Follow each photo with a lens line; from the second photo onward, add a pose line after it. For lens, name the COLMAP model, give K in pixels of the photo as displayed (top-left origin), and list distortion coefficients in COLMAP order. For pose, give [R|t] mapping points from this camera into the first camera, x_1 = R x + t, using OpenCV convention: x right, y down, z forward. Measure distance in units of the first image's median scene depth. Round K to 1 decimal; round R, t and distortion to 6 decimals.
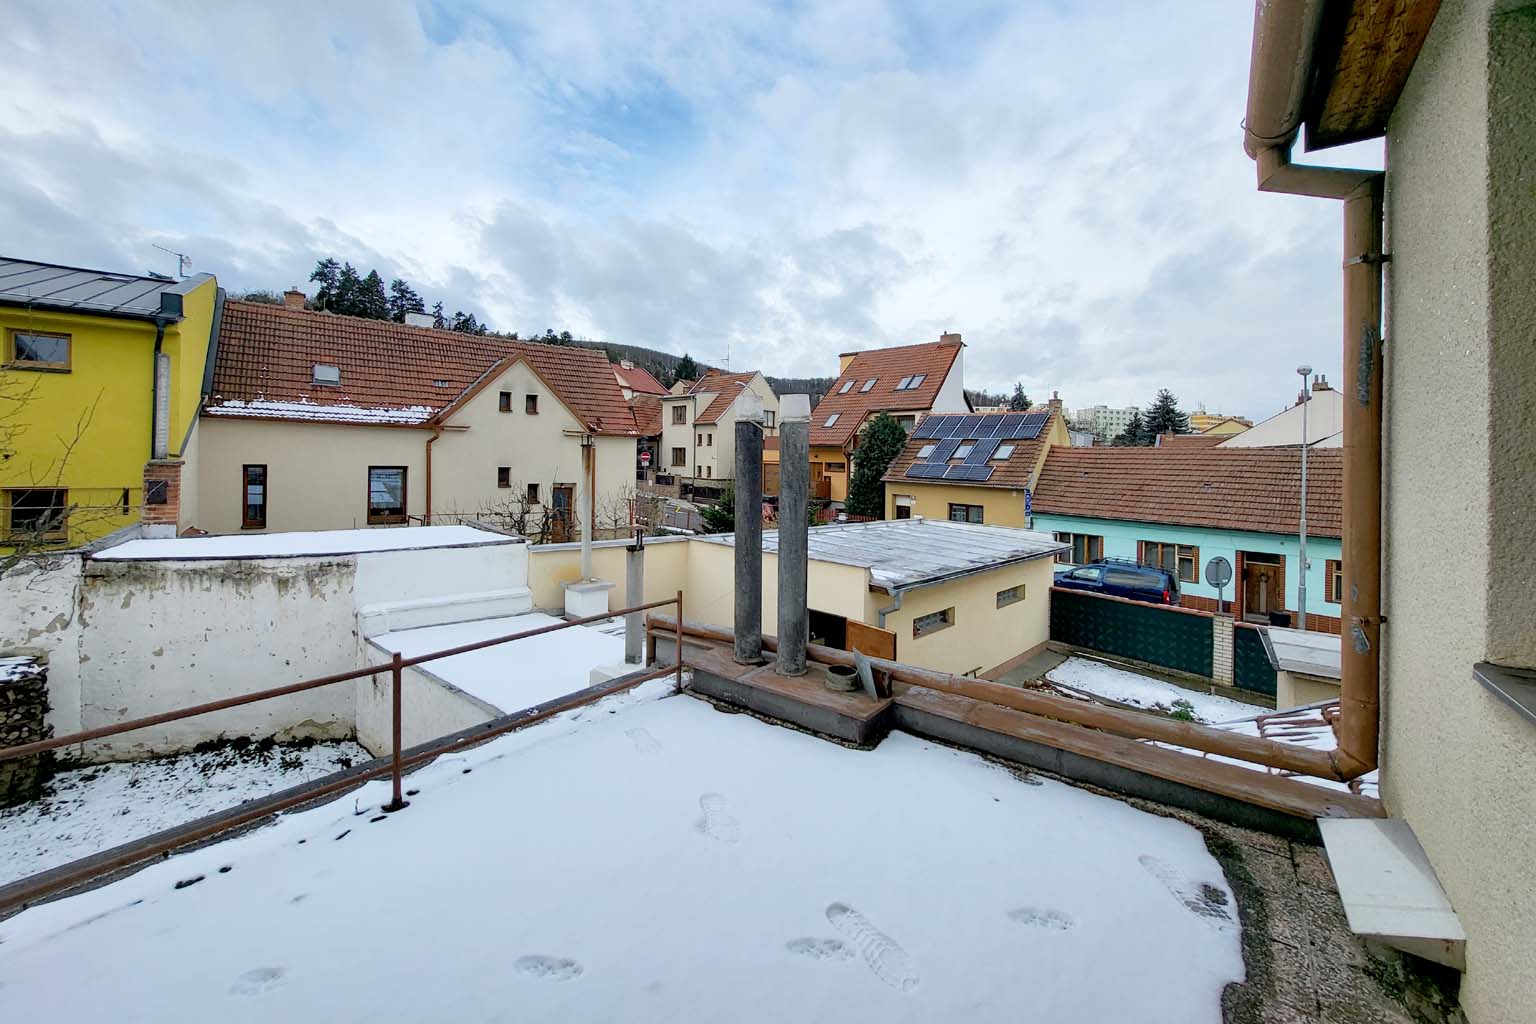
lens RADIAL K [[606.6, 0, 807.5], [0, 606.6, 452.9], [0, 0, 1]] dist [0.000254, -0.000624]
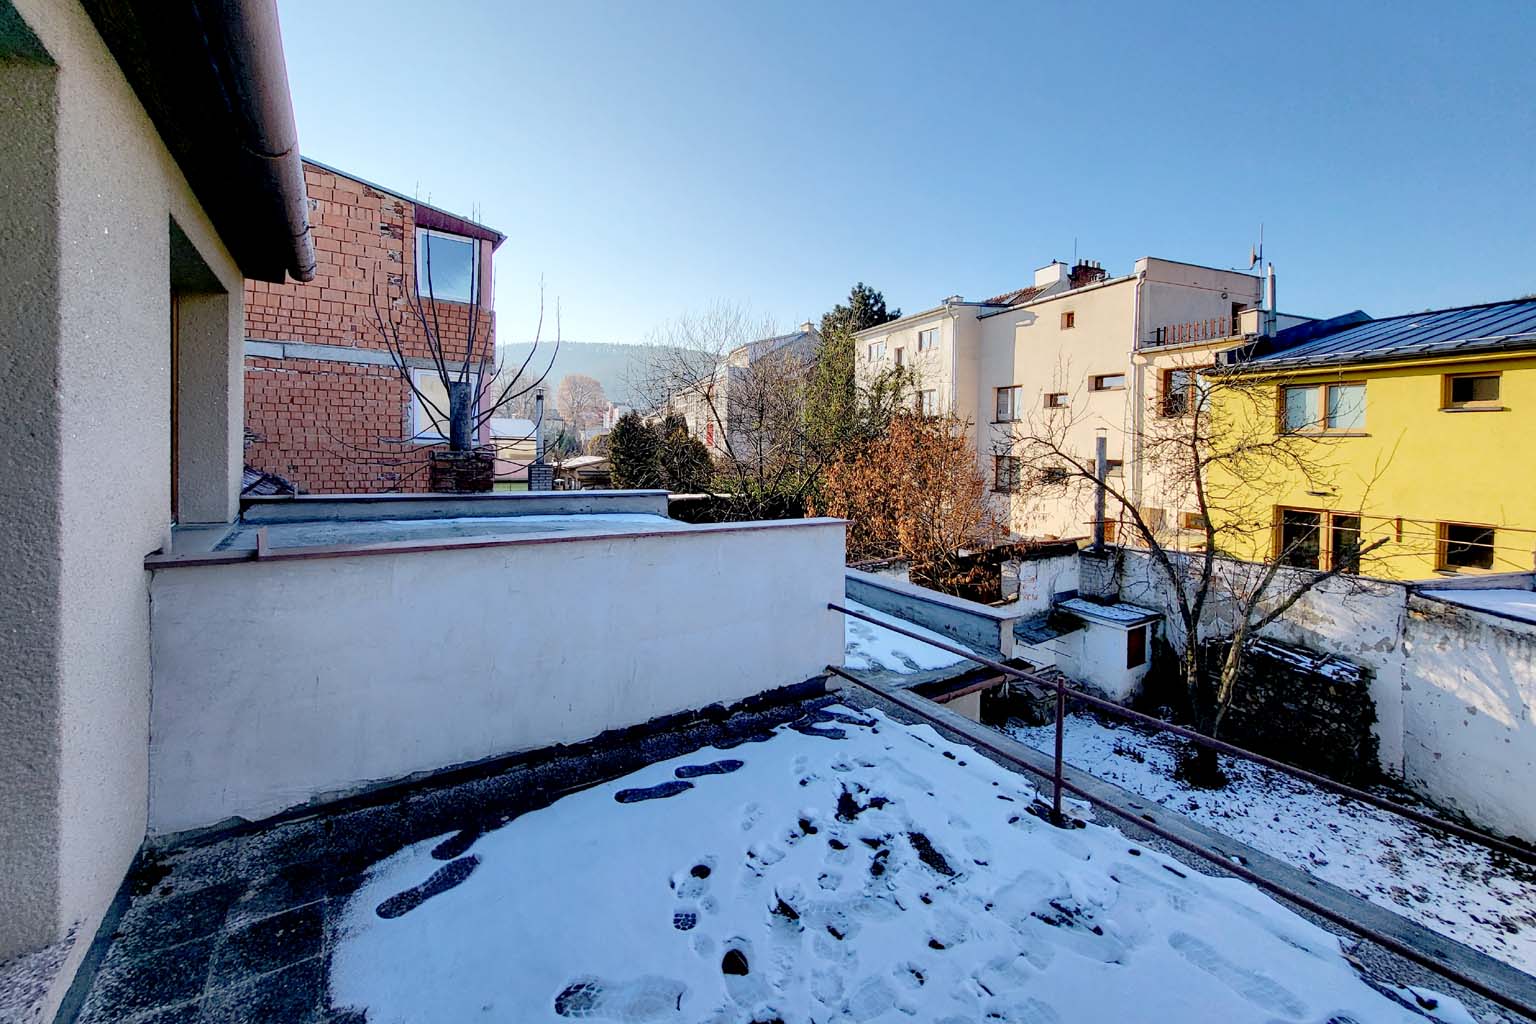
lens RADIAL K [[606.6, 0, 735.9], [0, 606.6, 448.9], [0, 0, 1]] dist [0.000254, -0.000624]
pose [[-0.347785, -0.026340, -0.937204, 0.184458], [-0.032943, 0.999331, -0.015861, -0.013462], [0.936995, 0.025358, -0.348421, 0.270695]]
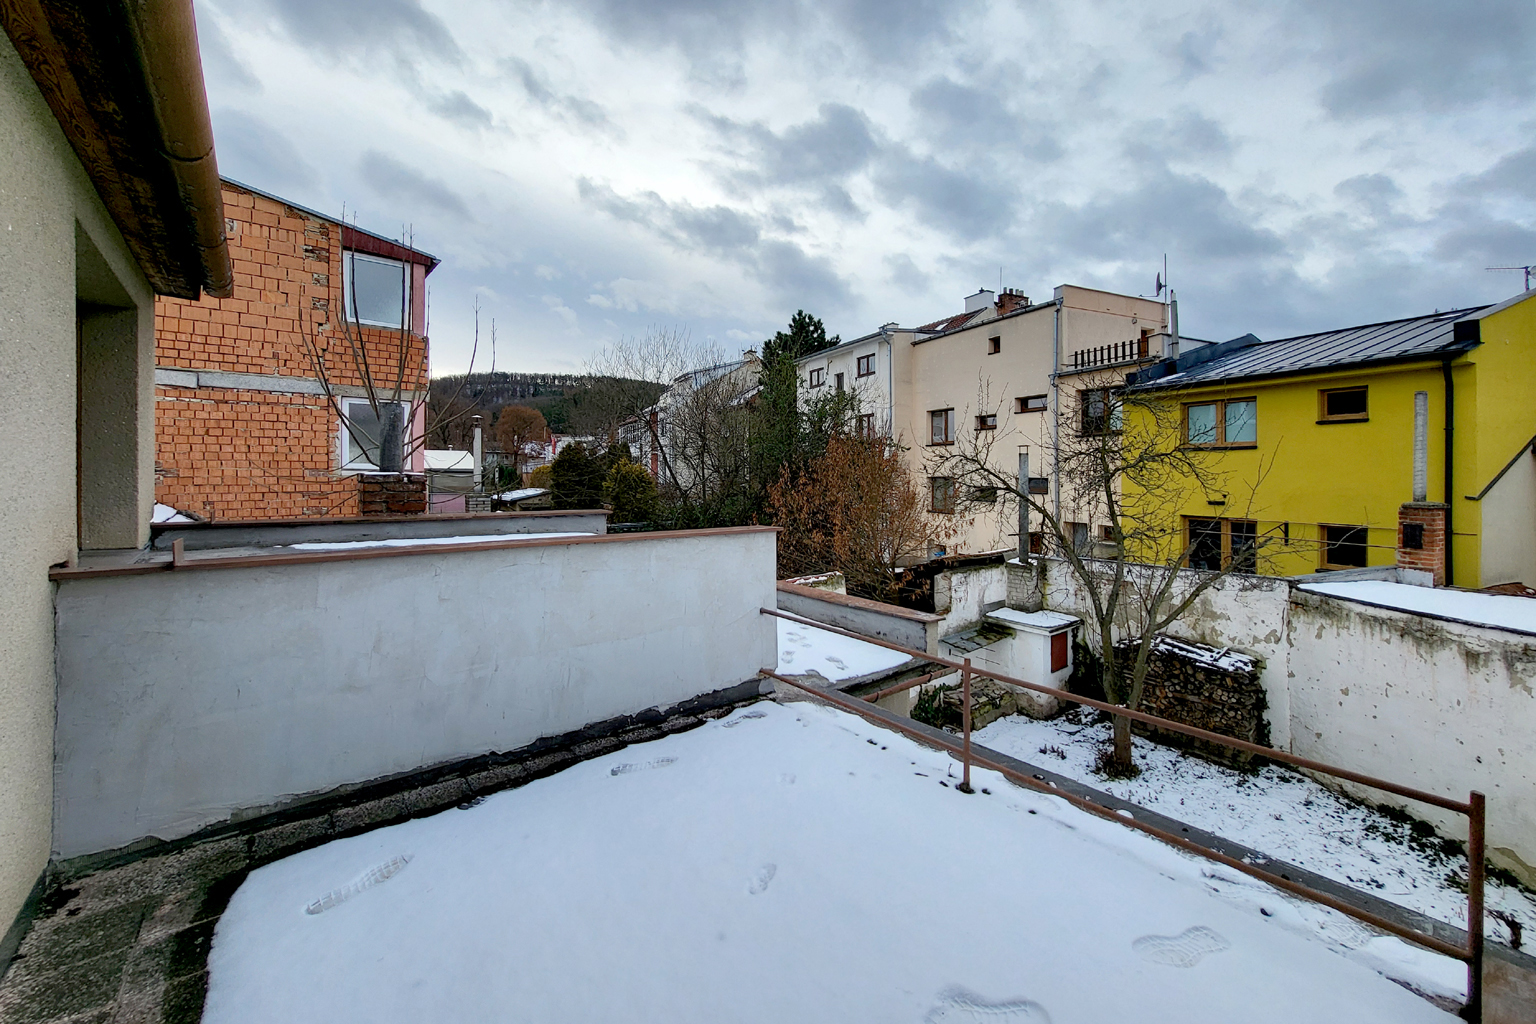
lens RADIAL K [[606.6, 0, 732.9], [0, 606.6, 467.7], [0, 0, 1]] dist [0.000254, -0.000624]
pose [[-0.270260, -0.035085, -0.962148, 0.197154], [-0.011578, 0.999382, -0.033190, 0.000916], [0.962718, 0.002170, -0.270500, 0.290151]]
